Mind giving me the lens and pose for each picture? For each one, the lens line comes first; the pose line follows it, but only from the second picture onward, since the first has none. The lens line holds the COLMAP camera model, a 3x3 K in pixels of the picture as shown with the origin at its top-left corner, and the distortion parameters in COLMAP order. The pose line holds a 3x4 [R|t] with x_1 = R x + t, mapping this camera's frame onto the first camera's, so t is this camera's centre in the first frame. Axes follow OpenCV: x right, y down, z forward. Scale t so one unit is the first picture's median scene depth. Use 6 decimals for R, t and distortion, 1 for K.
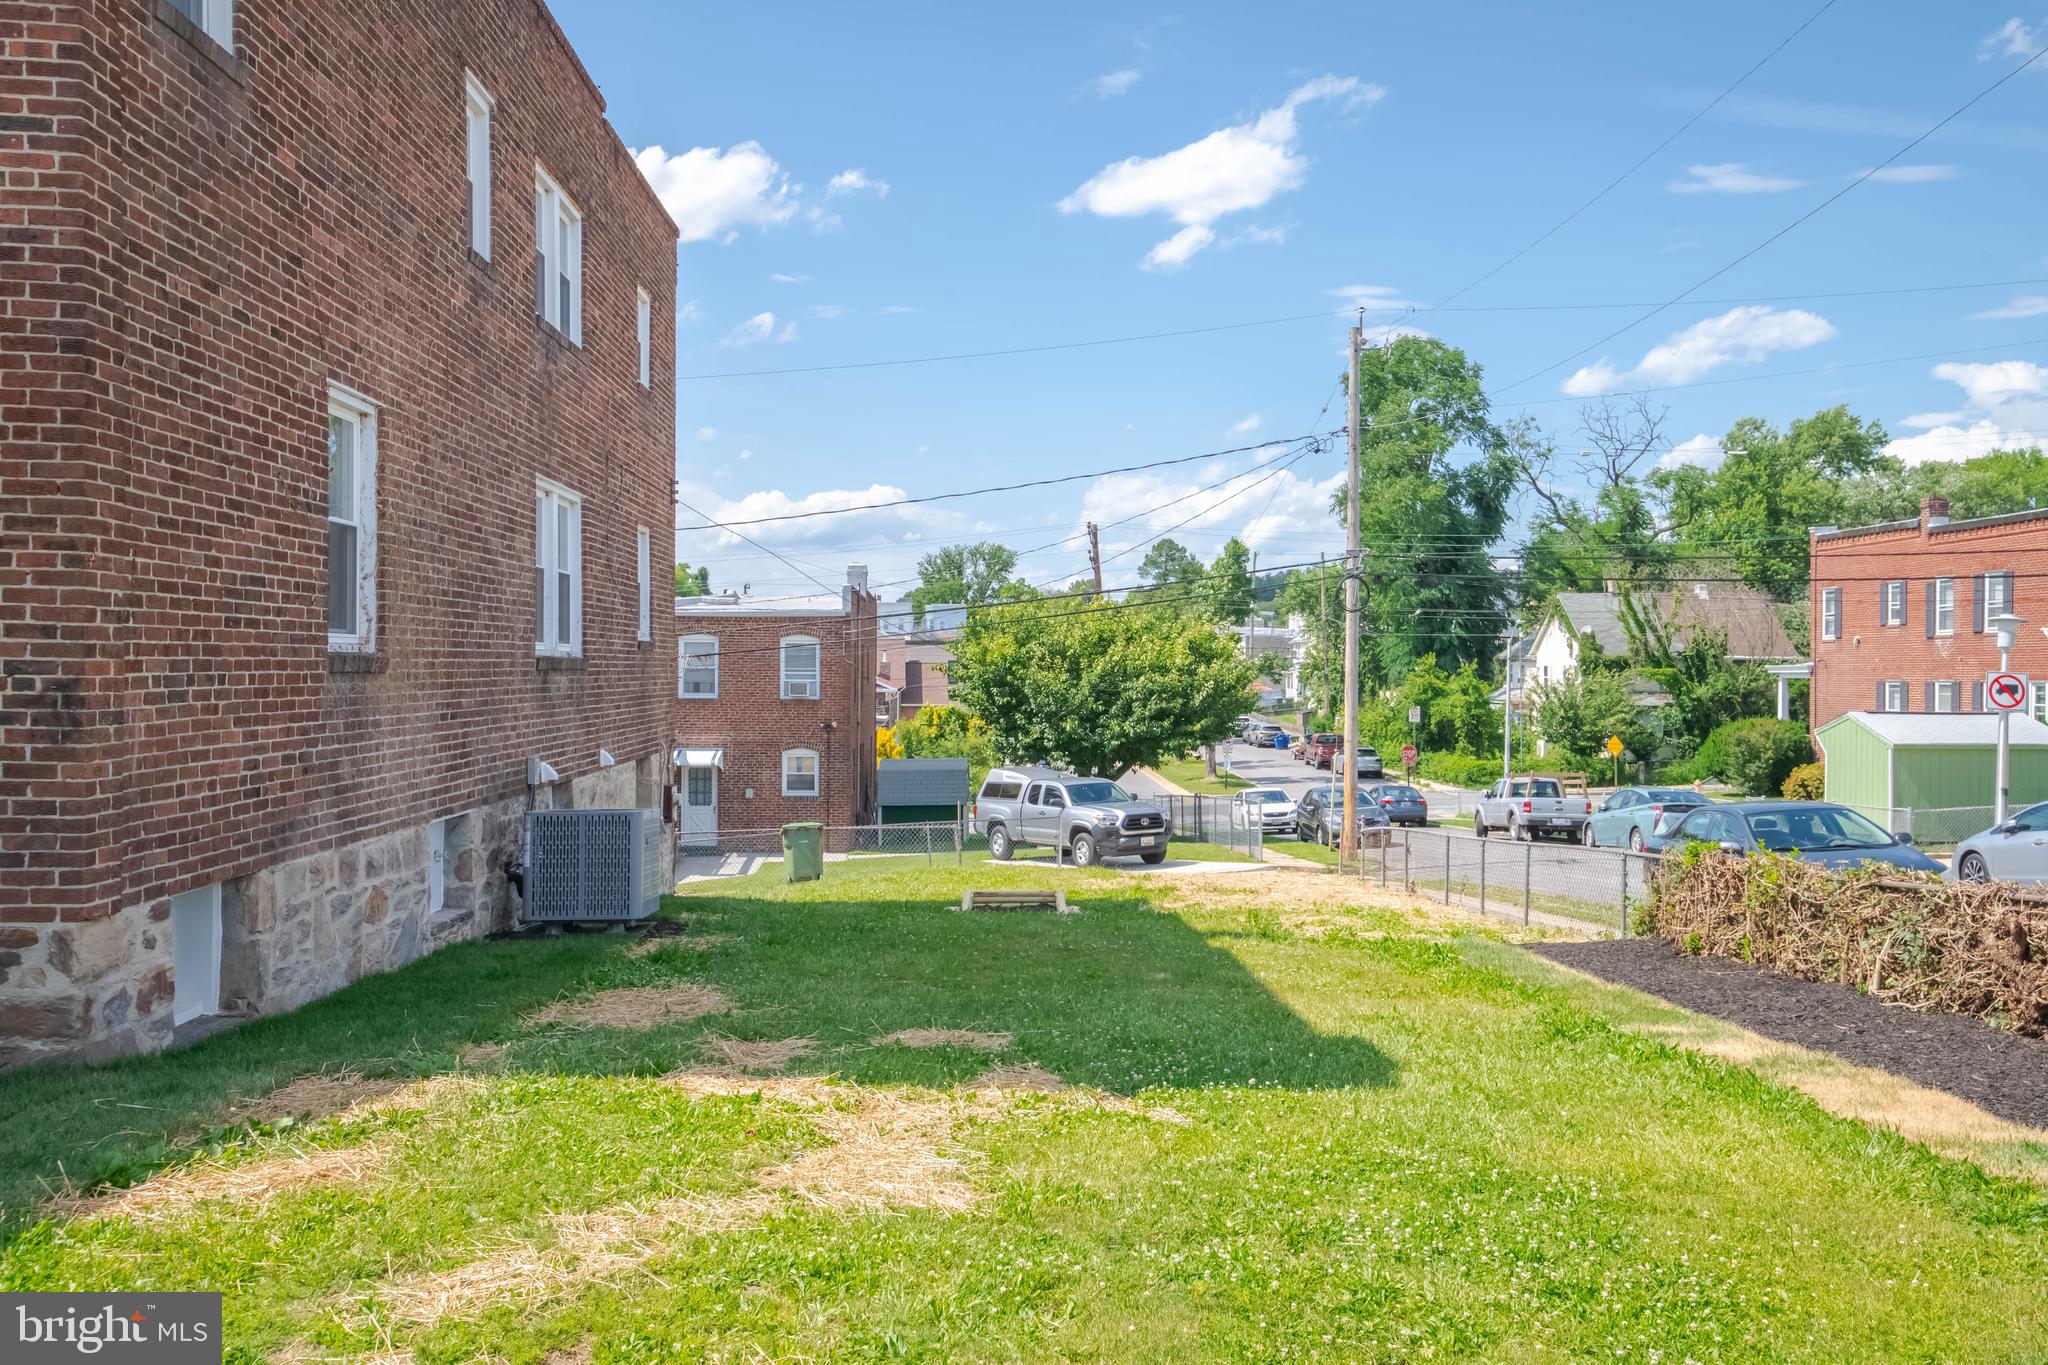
lens RADIAL K [[1648.6, 0, 1043.7], [0, 1648.6, 690.2], [0, 0, 1]] dist [0.040009, 0.001920]
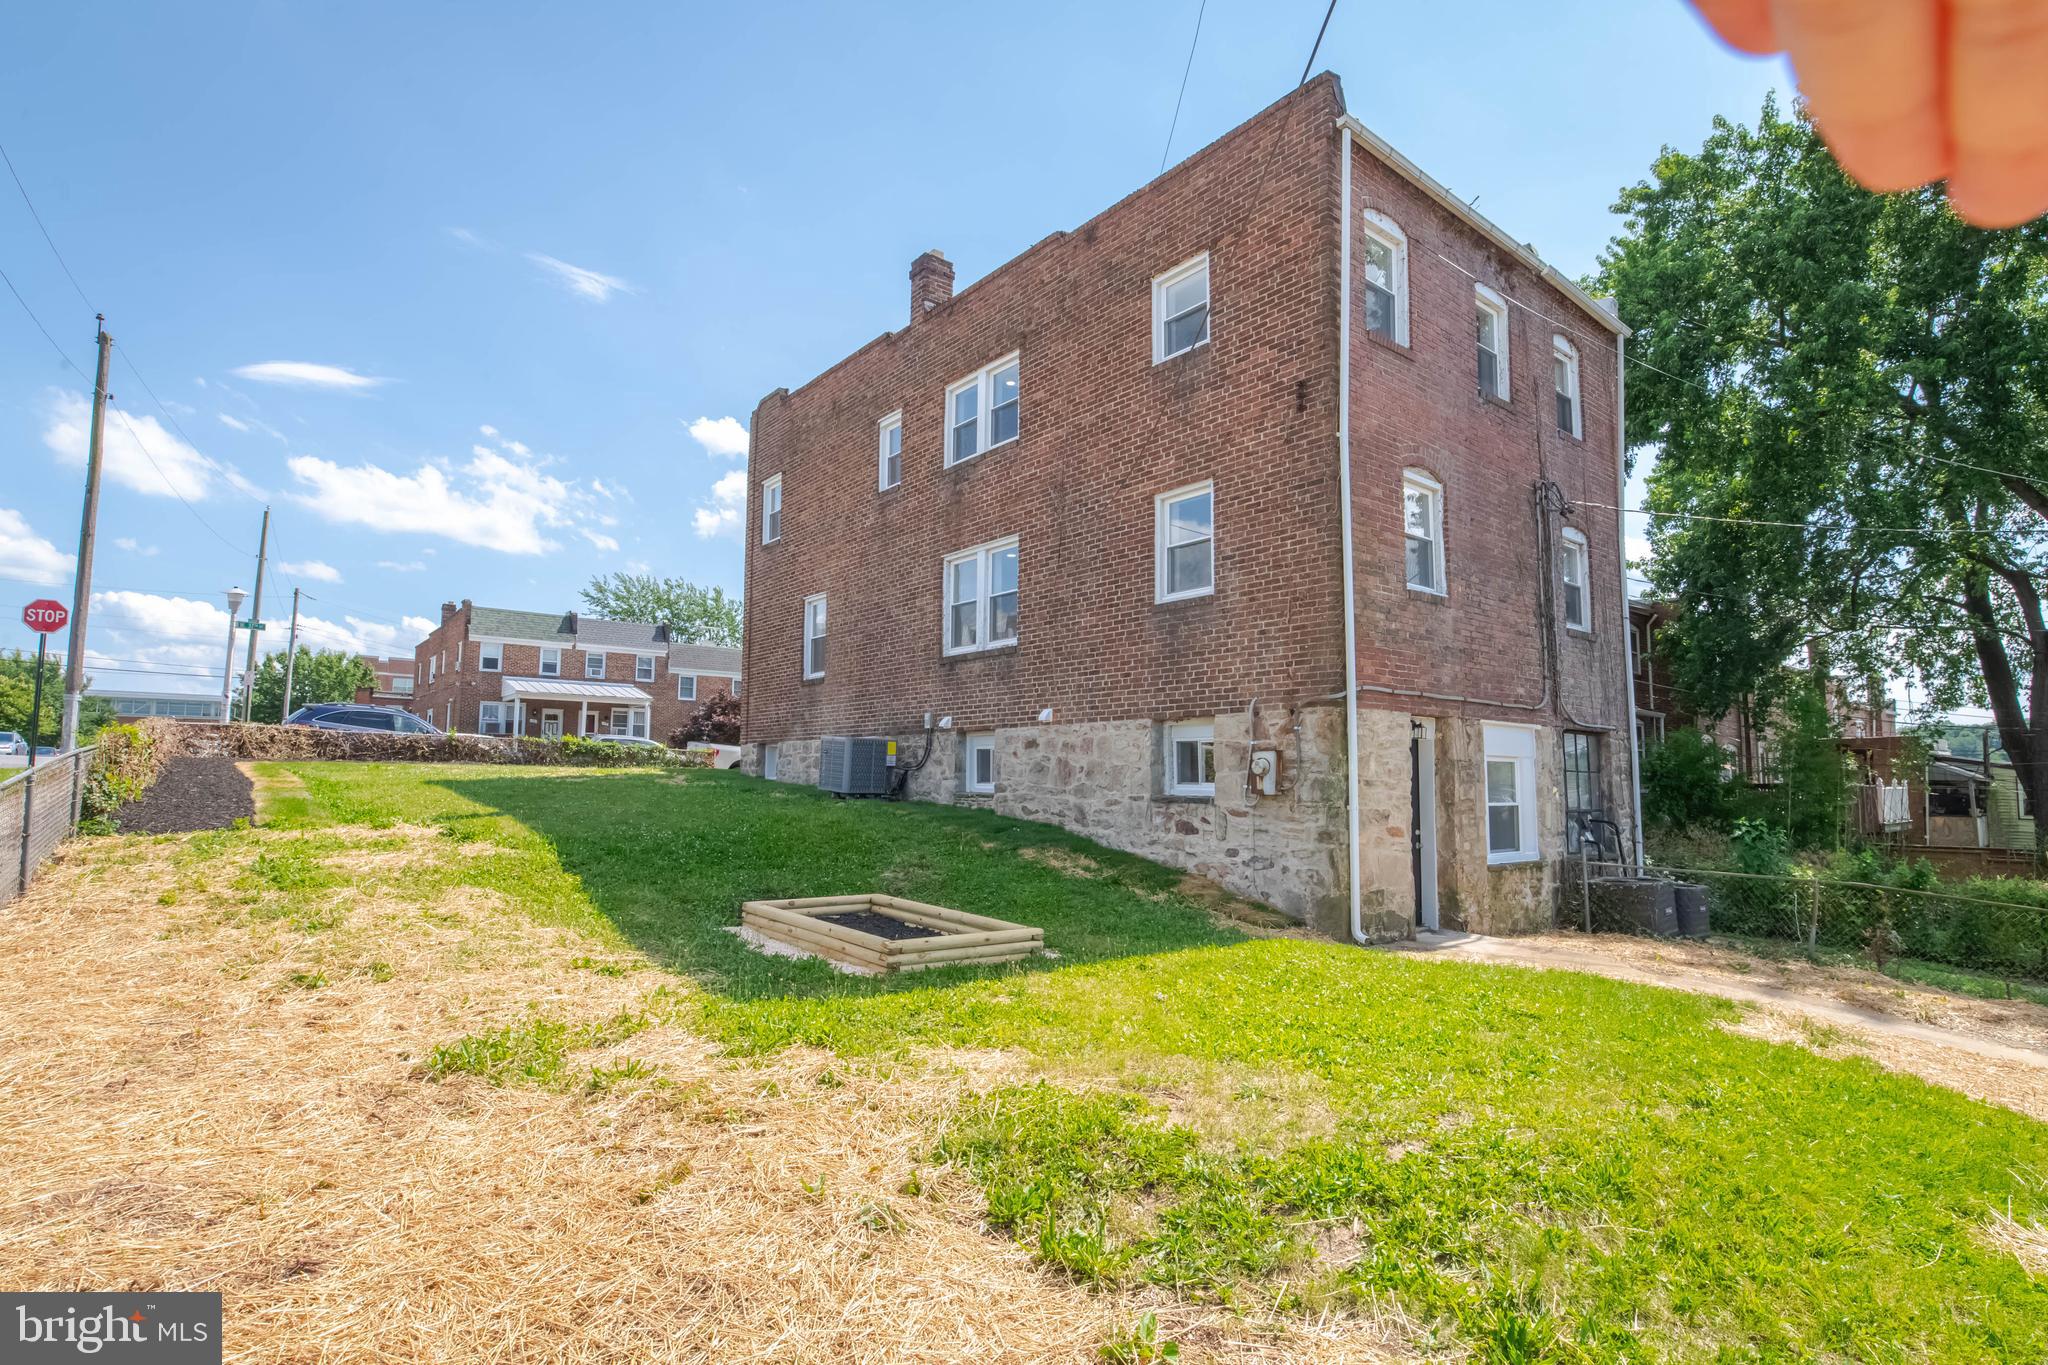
lens RADIAL K [[986.4, 0, 1037.4], [0, 986.4, 692.0], [0, 0, 1]] dist [0.001826, -0.008838]
pose [[-0.802374, -0.067897, -0.592947, 0.095739], [-0.021795, 0.996179, -0.084577, 0.042508], [0.596424, -0.054938, -0.800787, 0.778309]]
